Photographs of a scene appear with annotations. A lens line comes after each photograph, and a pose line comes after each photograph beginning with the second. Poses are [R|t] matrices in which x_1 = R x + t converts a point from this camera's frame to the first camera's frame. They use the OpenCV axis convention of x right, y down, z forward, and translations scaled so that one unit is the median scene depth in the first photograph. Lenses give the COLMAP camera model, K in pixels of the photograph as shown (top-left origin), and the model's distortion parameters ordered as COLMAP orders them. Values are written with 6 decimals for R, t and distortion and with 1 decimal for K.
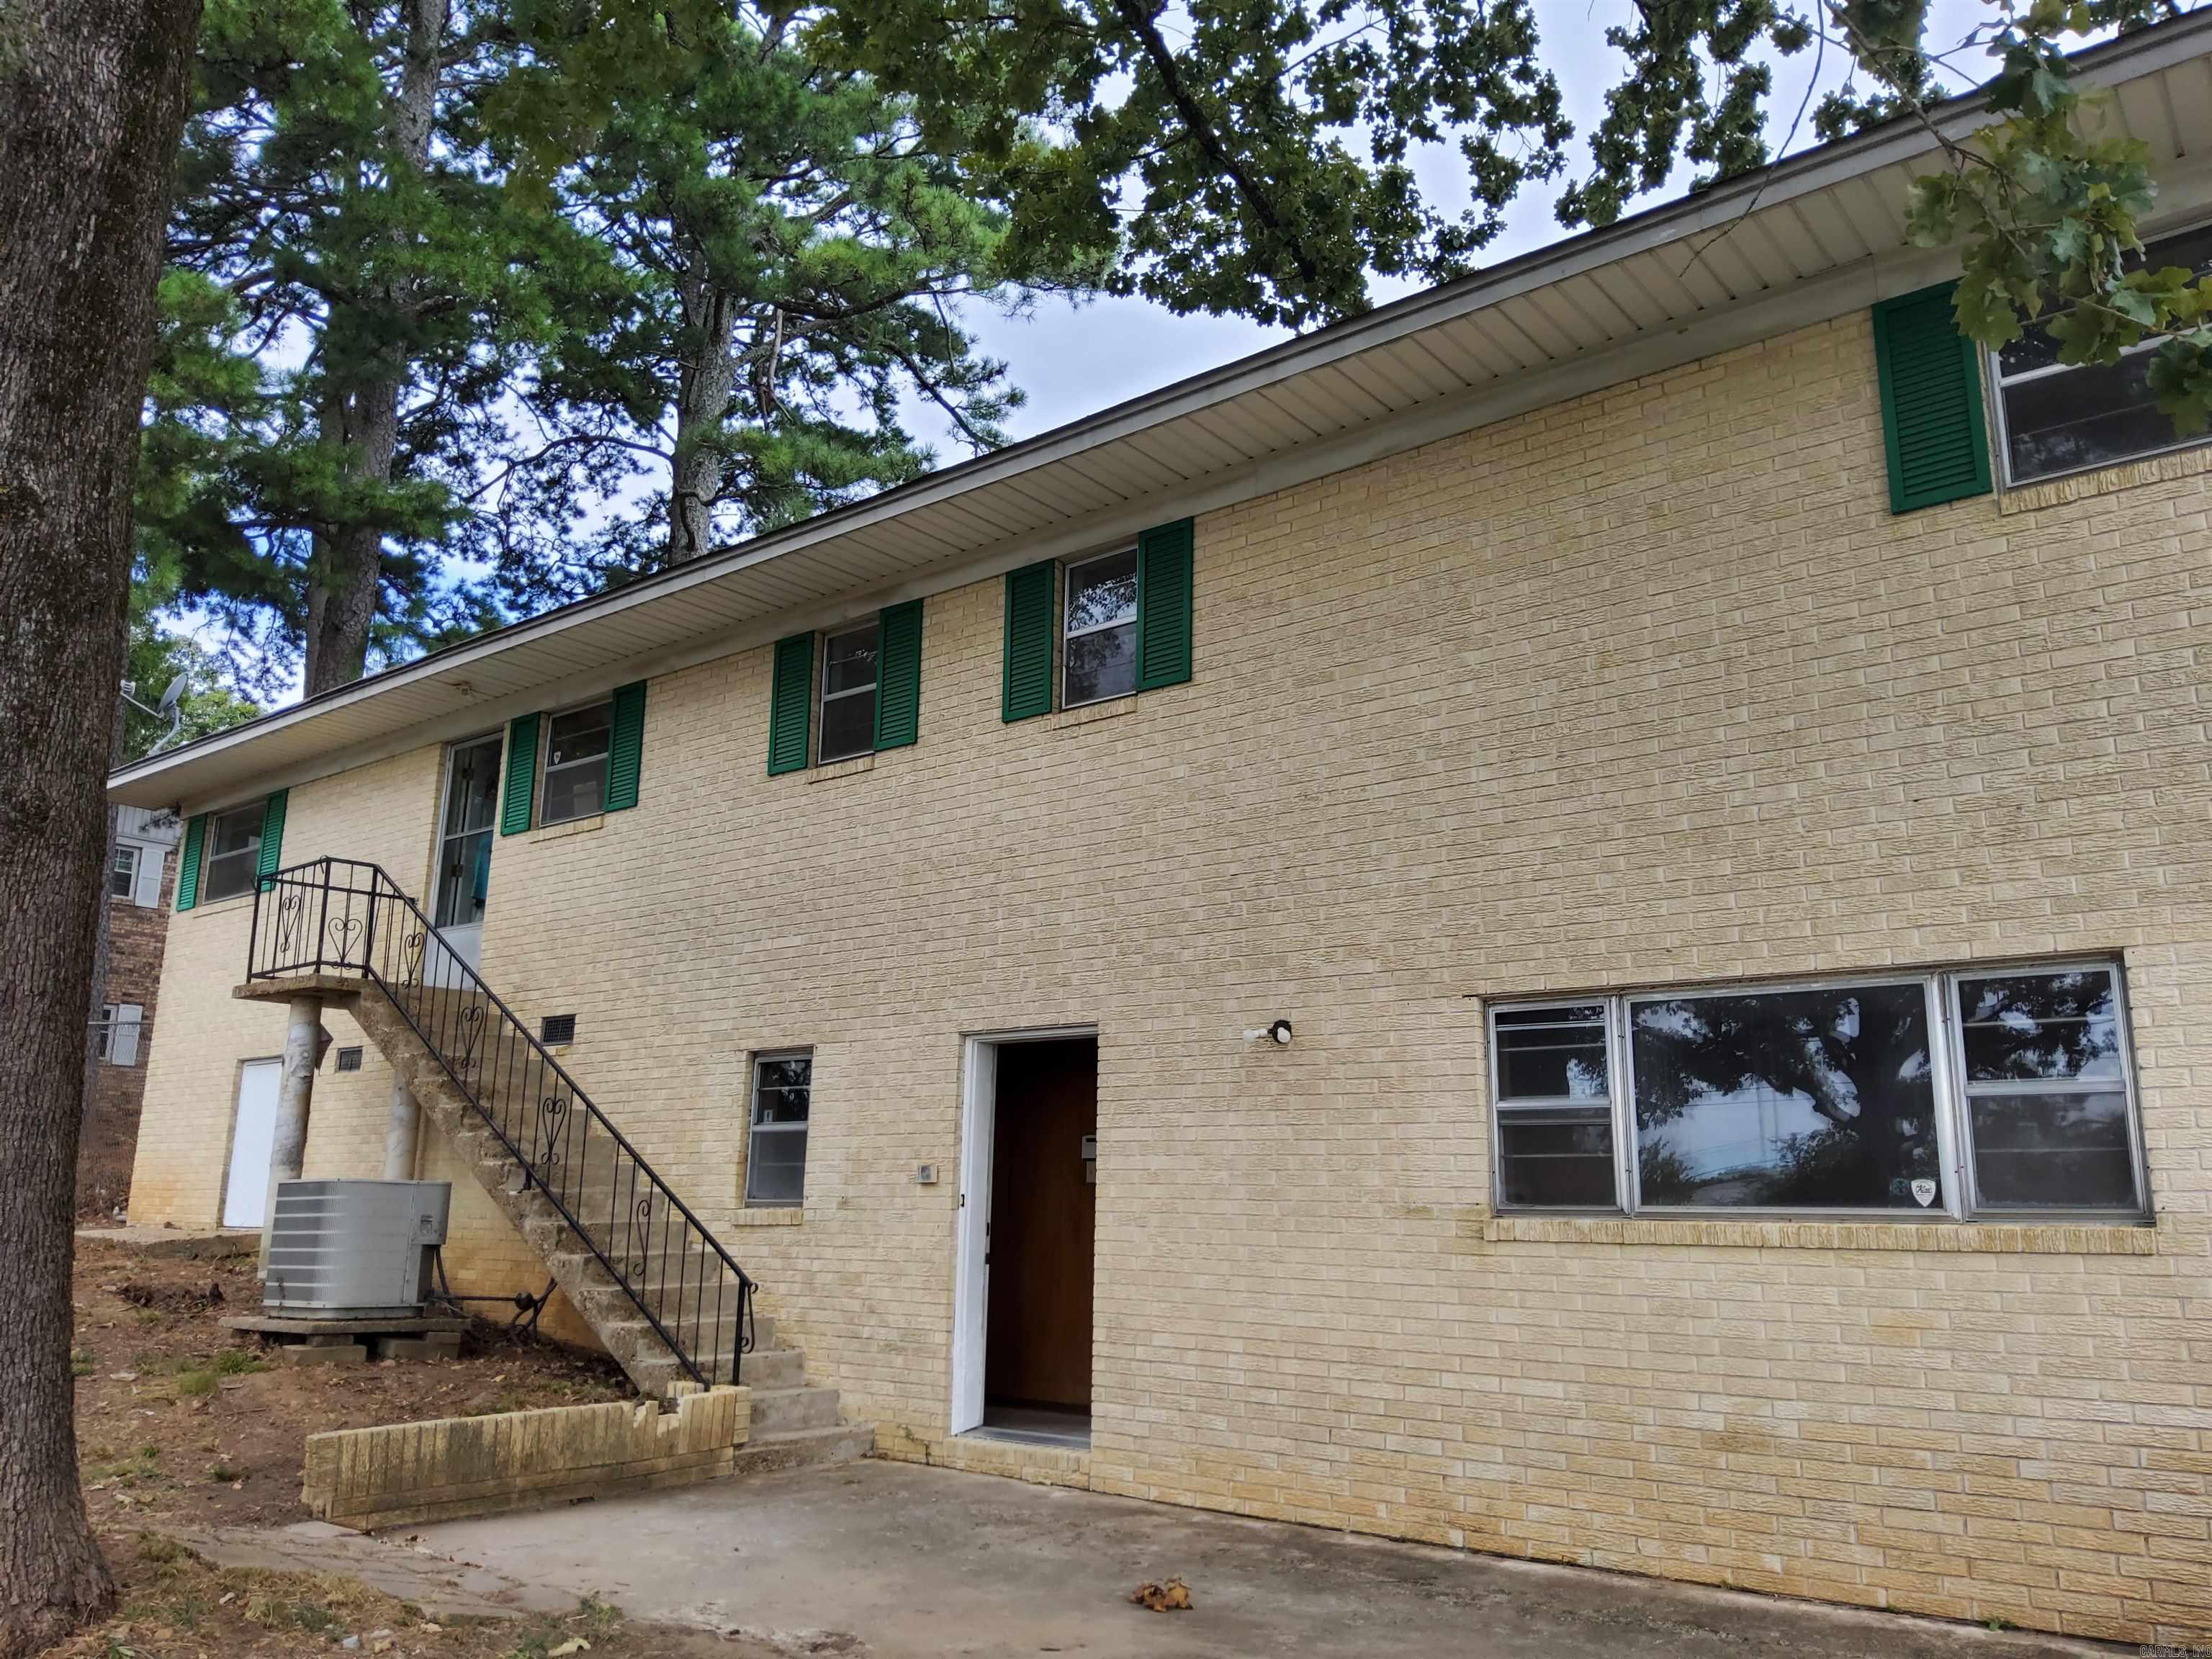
lens RADIAL K [[1692.5, 0, 1116.8], [0, 1692.5, 839.3], [0, 0, 1]] dist [0.047686, -0.065935]
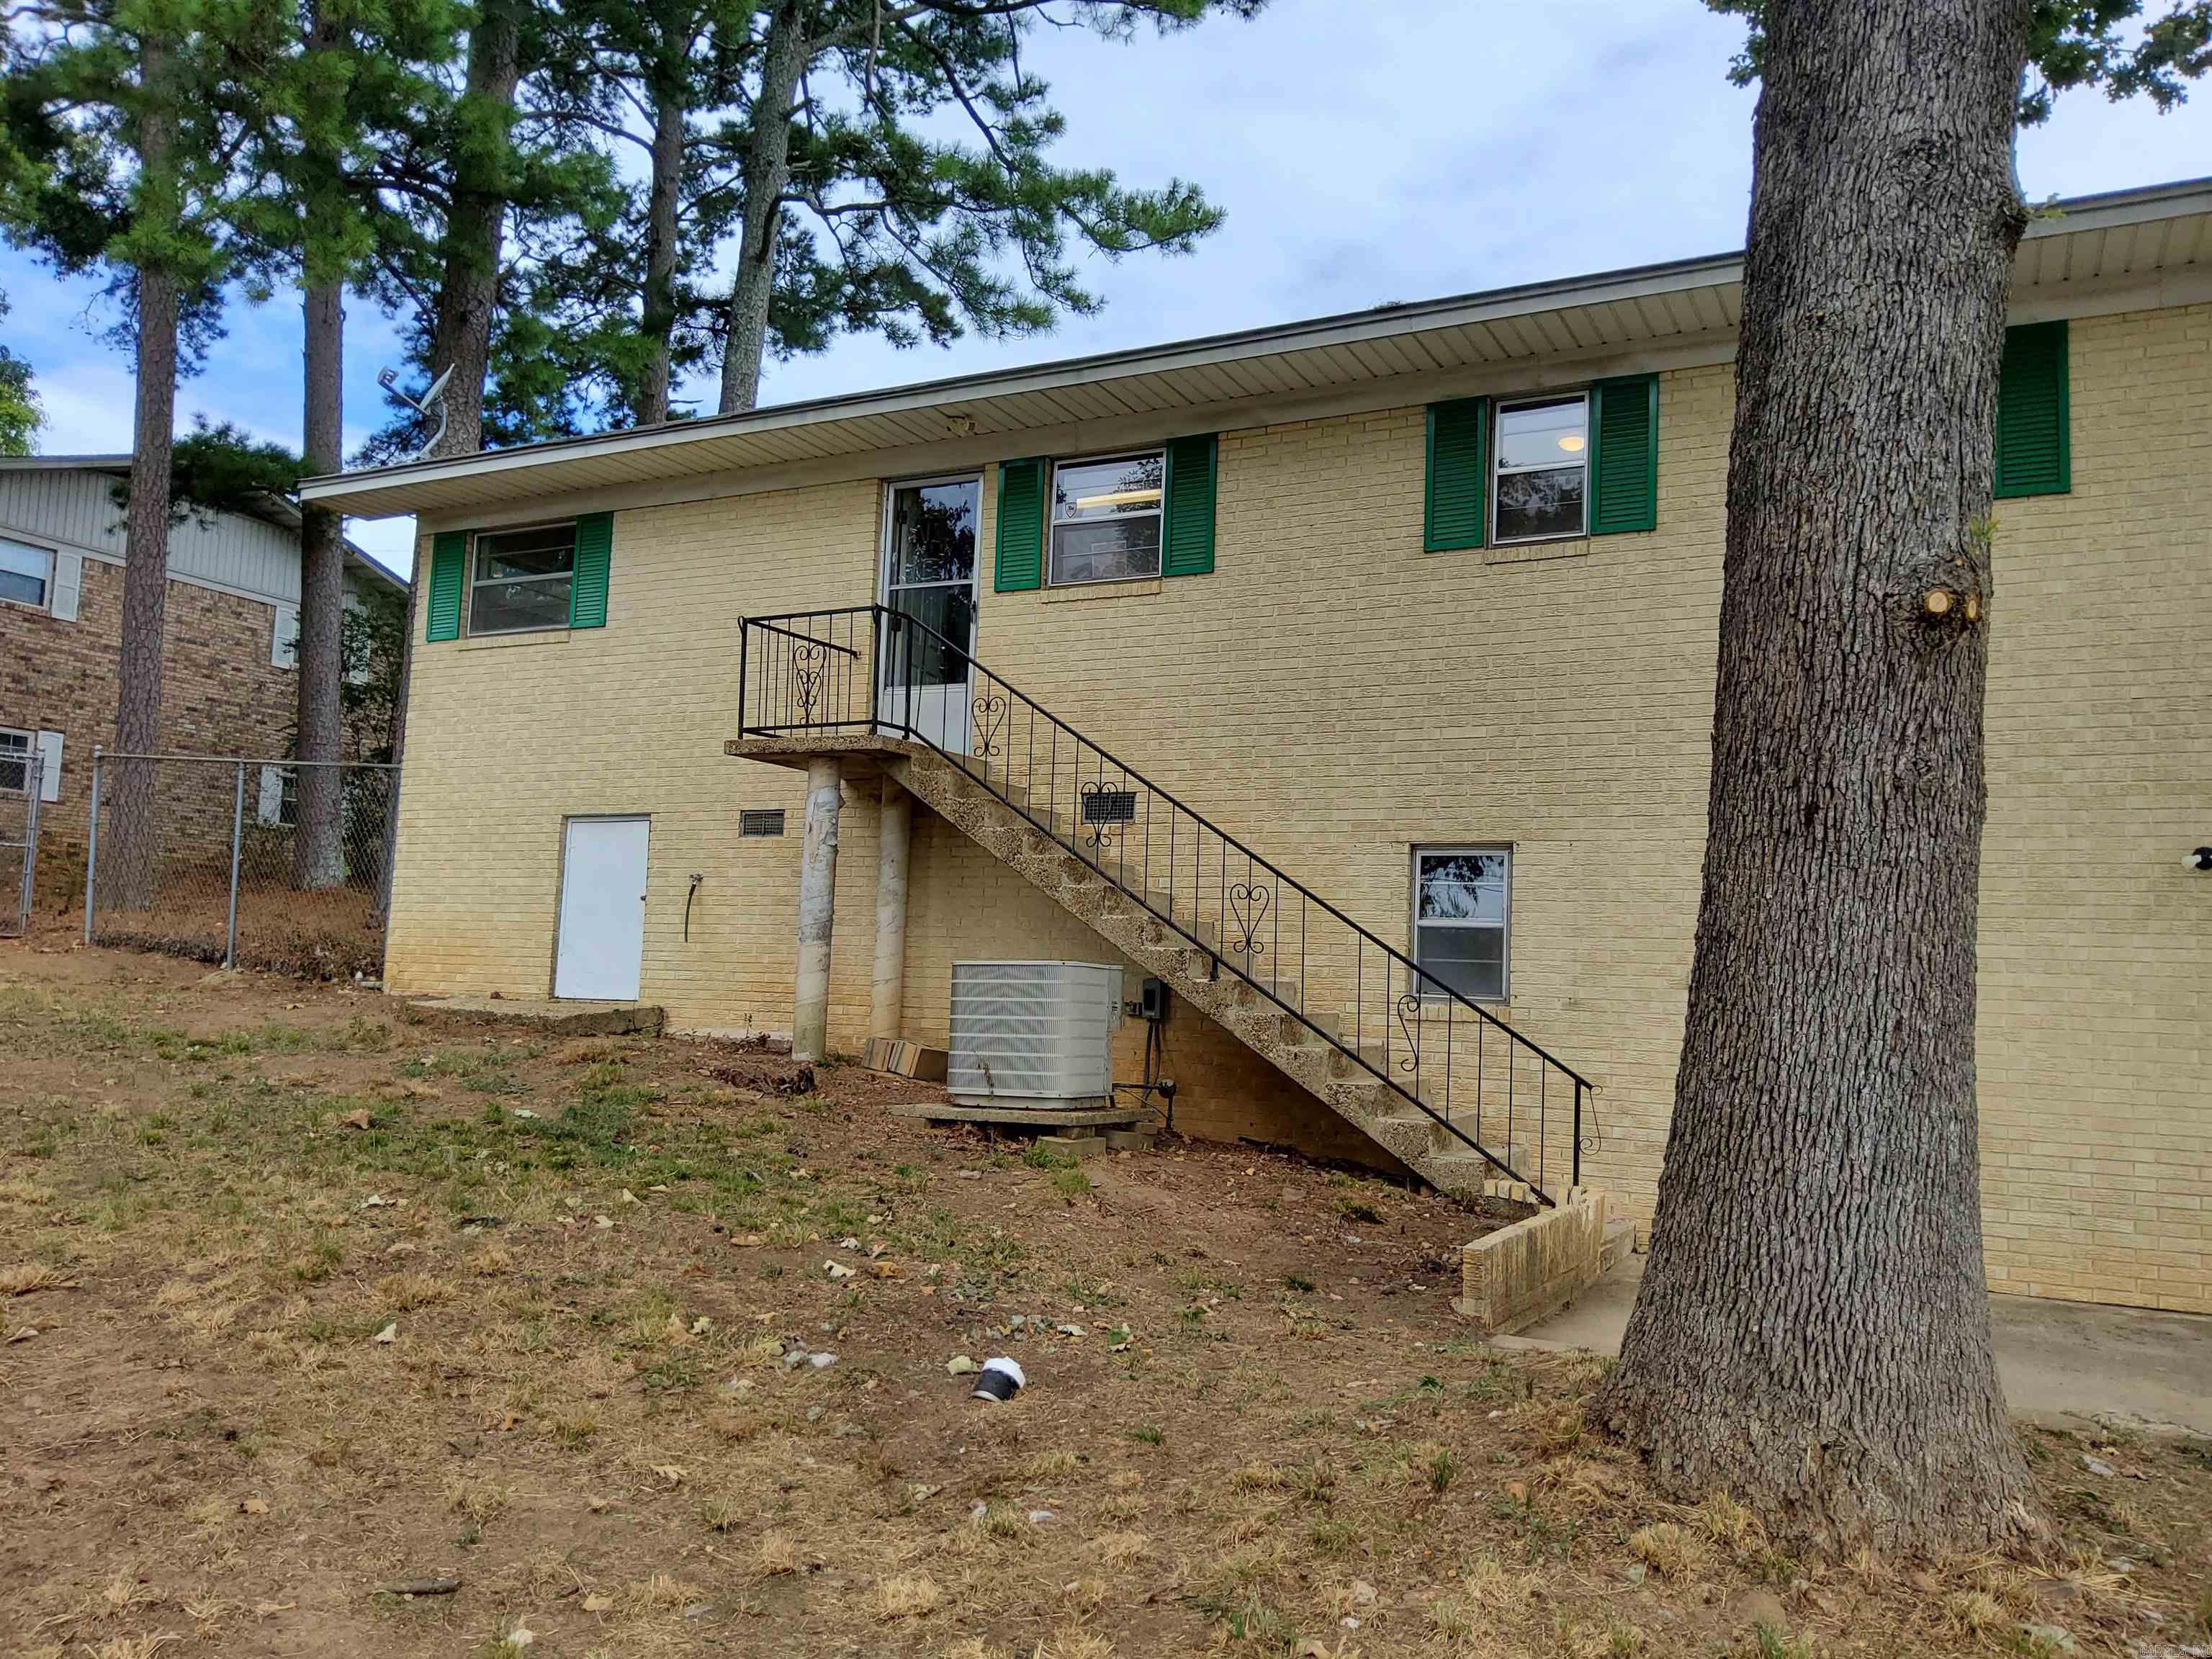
lens RADIAL K [[1692.5, 0, 1080.4], [0, 1692.5, 870.1], [0, 0, 1]] dist [0.047686, -0.065935]
pose [[0.980365, 0.037704, 0.193553, -0.591431], [-0.066467, 0.987294, 0.144338, 0.013723], [-0.185652, -0.154369, 0.970414, 0.101921]]
